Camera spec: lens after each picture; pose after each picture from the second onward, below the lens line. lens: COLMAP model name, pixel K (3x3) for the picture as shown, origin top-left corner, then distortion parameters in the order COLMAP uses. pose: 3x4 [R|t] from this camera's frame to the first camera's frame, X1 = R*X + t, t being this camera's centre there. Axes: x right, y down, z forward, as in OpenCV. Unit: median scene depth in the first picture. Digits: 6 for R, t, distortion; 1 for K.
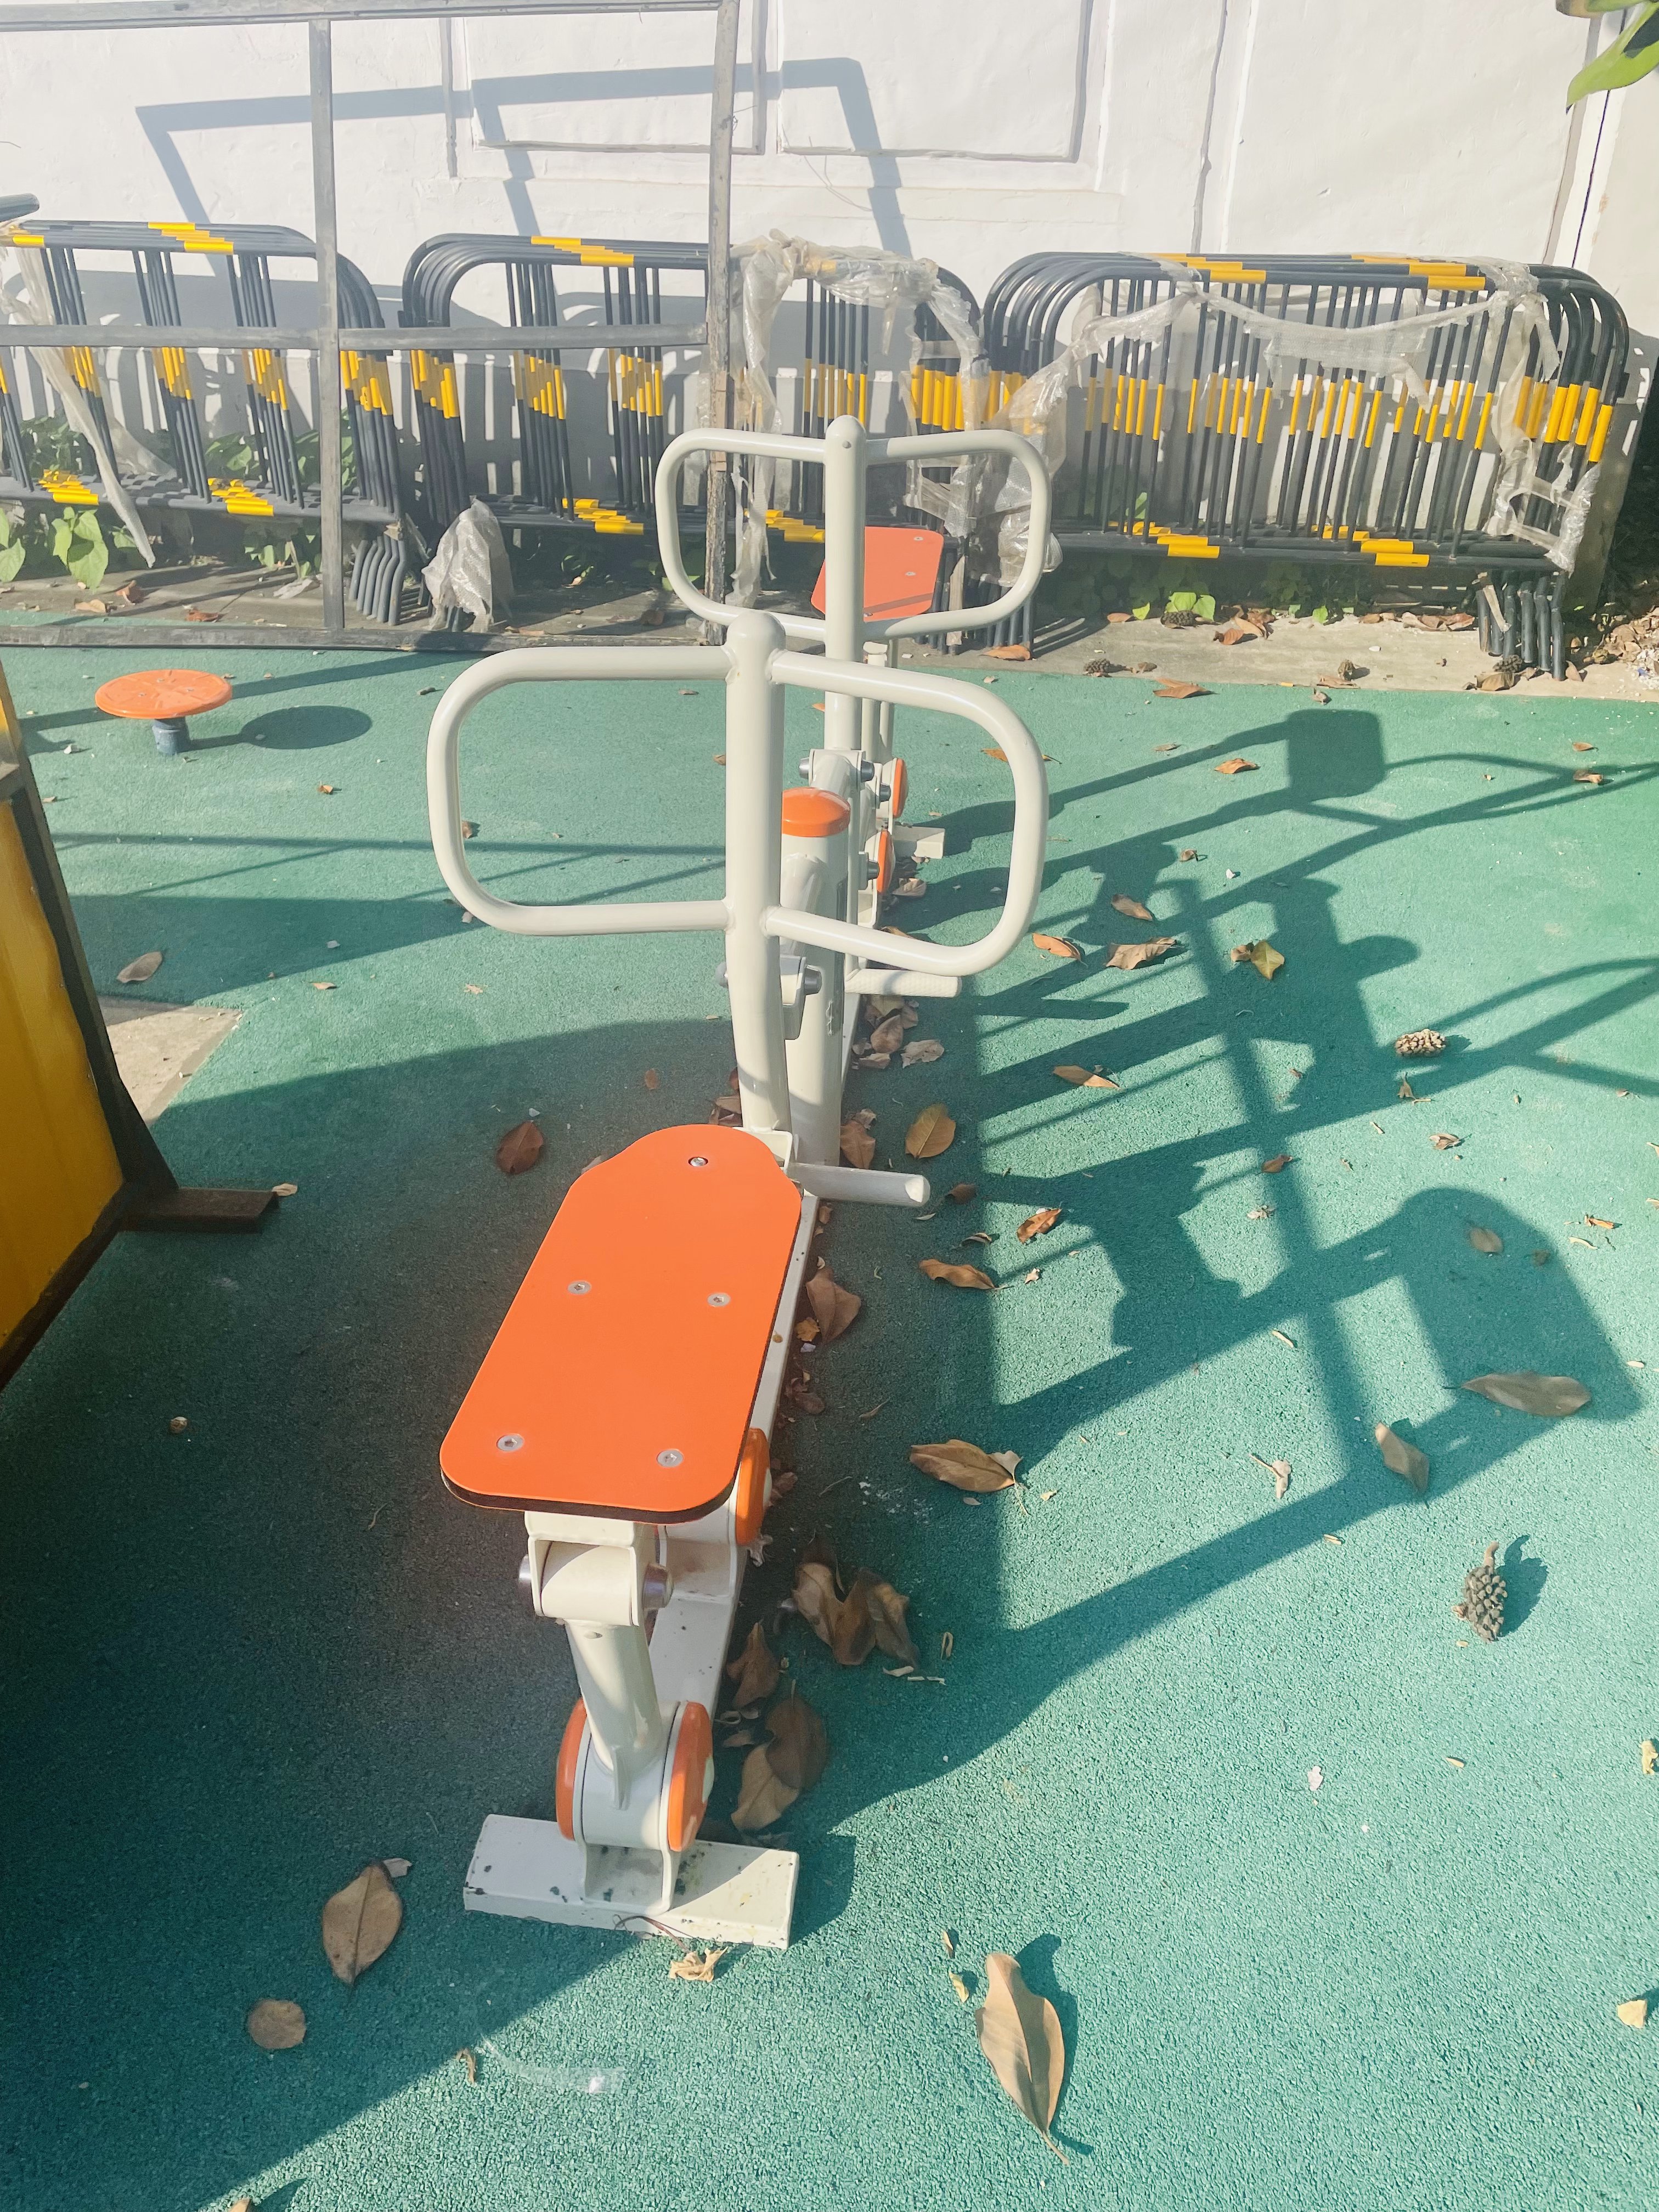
lens RADIAL K [[1640.8, 0, 829.5], [0, 1640.8, 1106.0], [0, 0, 1]] dist [0.090763, -0.114372]
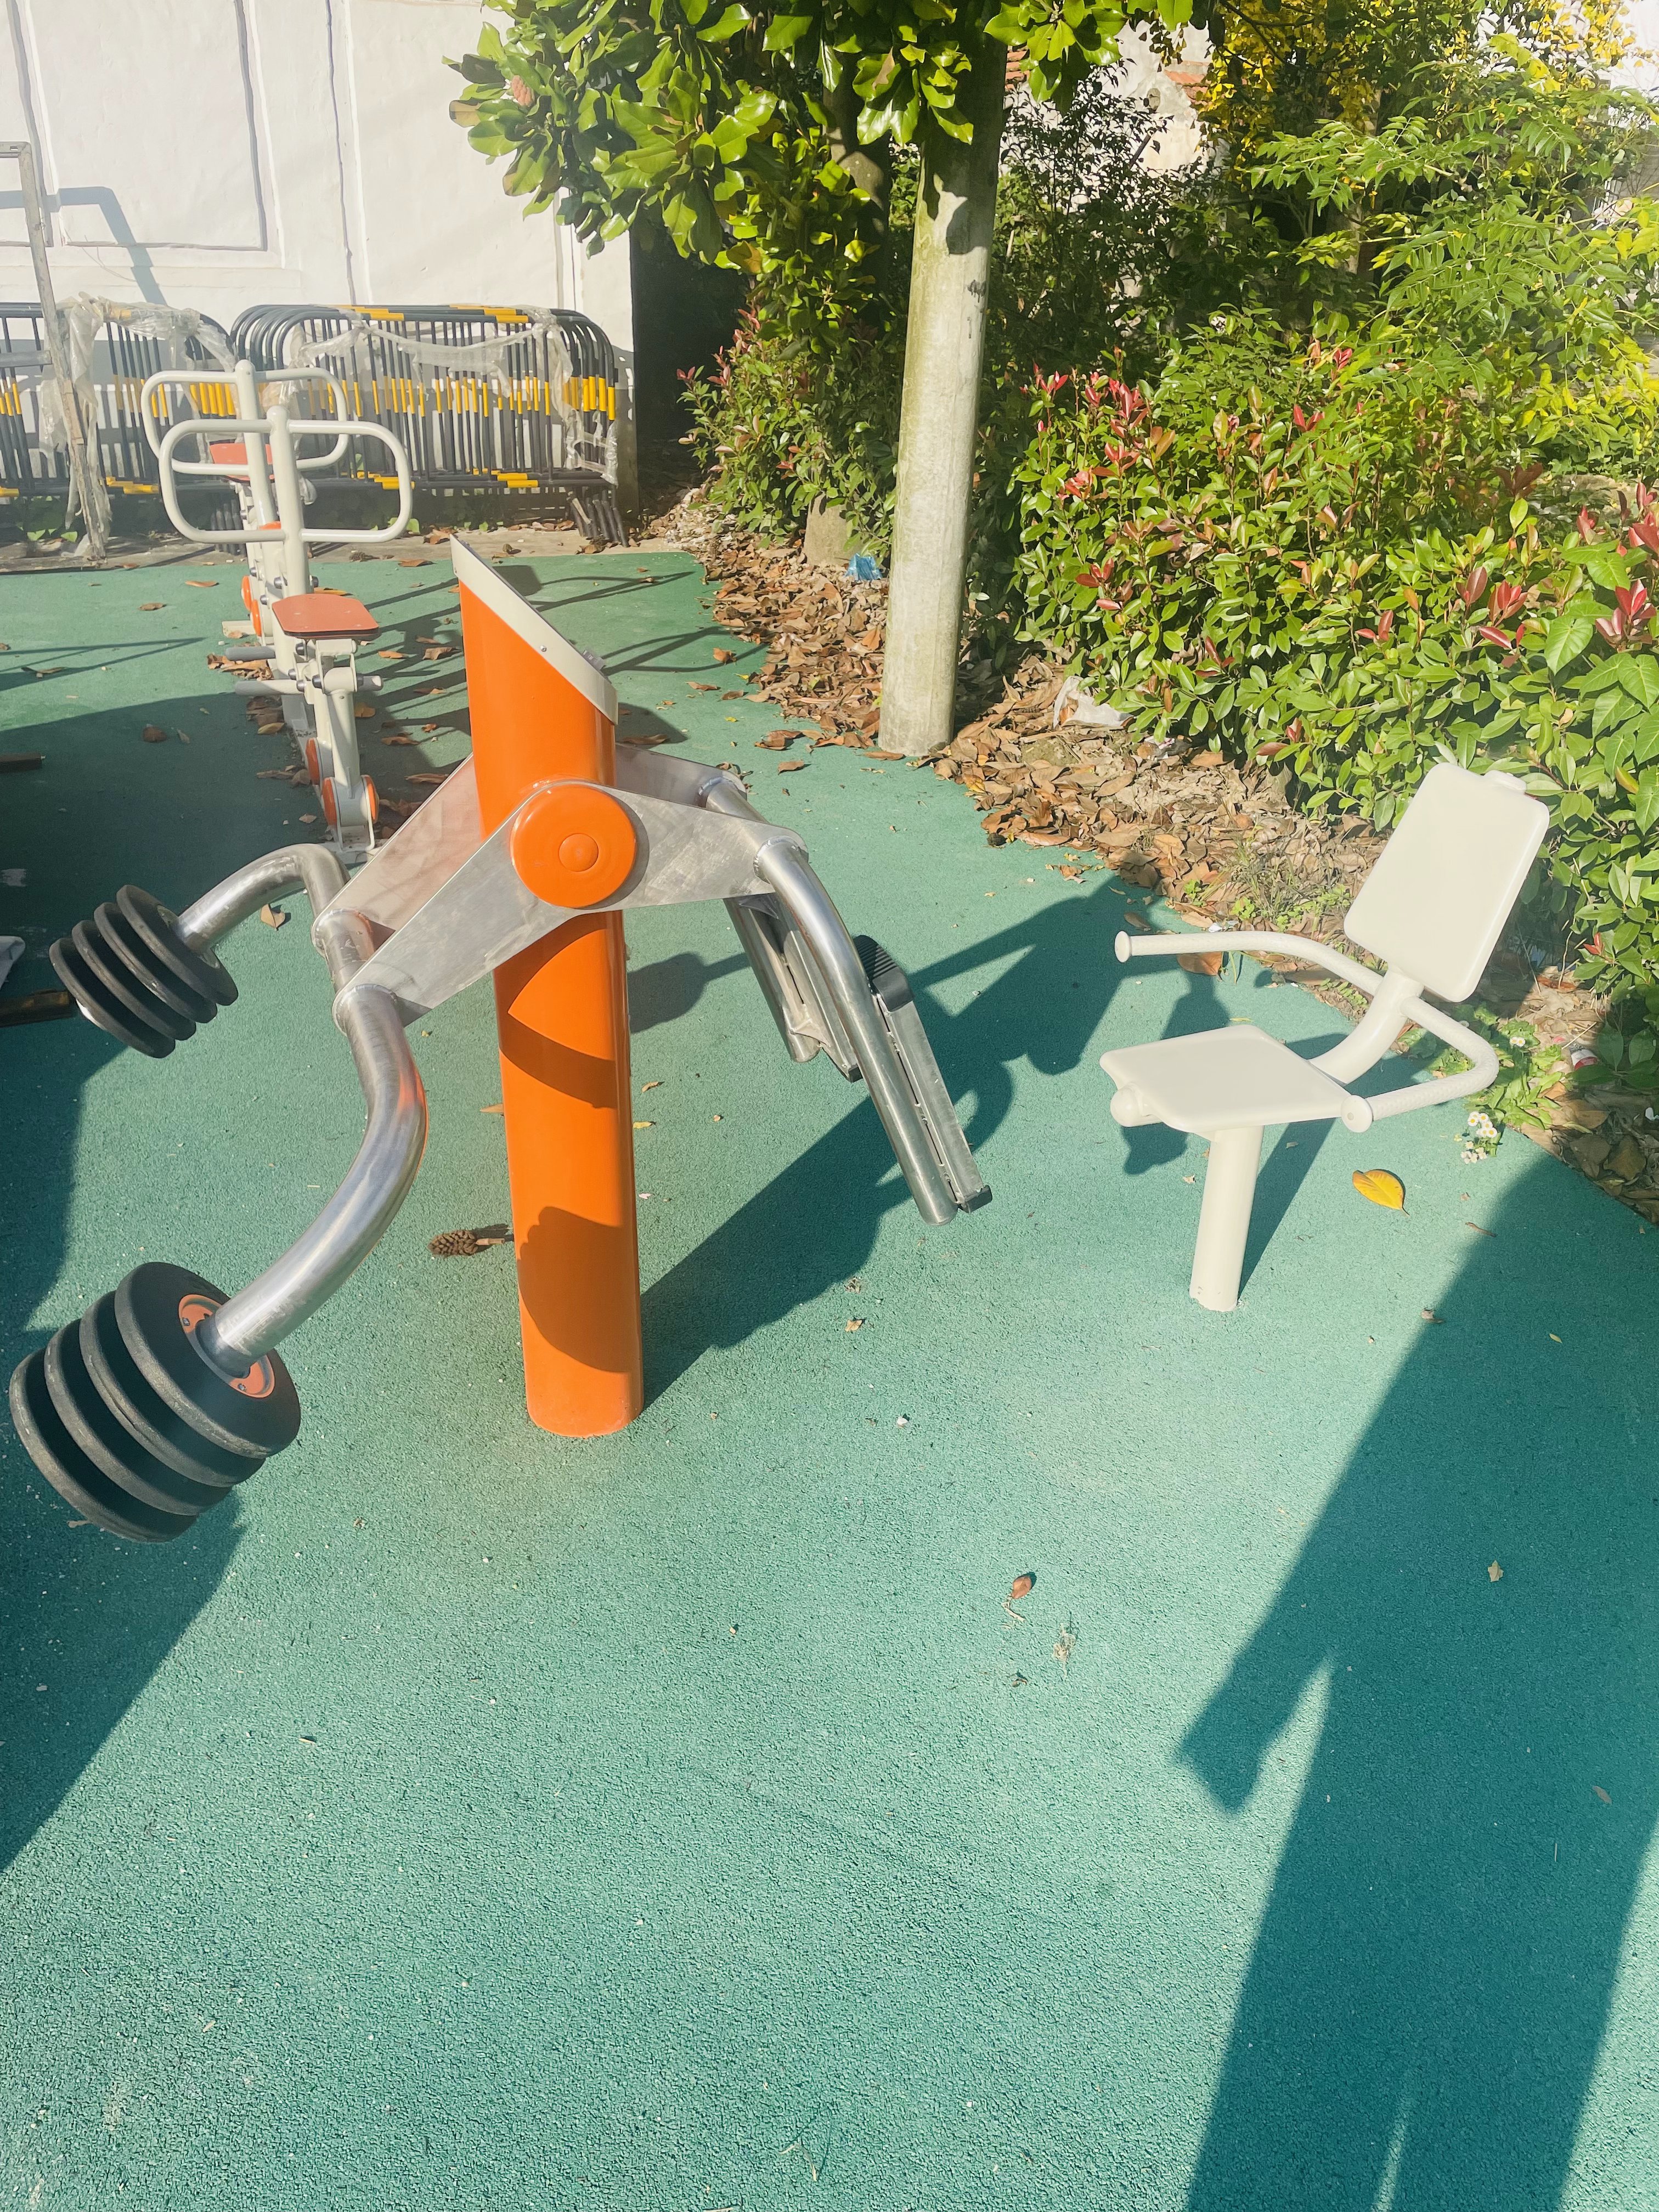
lens RADIAL K [[1640.8, 0, 829.5], [0, 1640.8, 1106.0], [0, 0, 1]] dist [0.090763, -0.114372]
pose [[0.882062, -0.214416, 0.419515, -0.227146], [0.234599, 0.972086, 0.003576, 0.357945], [-0.408571, 0.095264, 0.907742, -0.605328]]
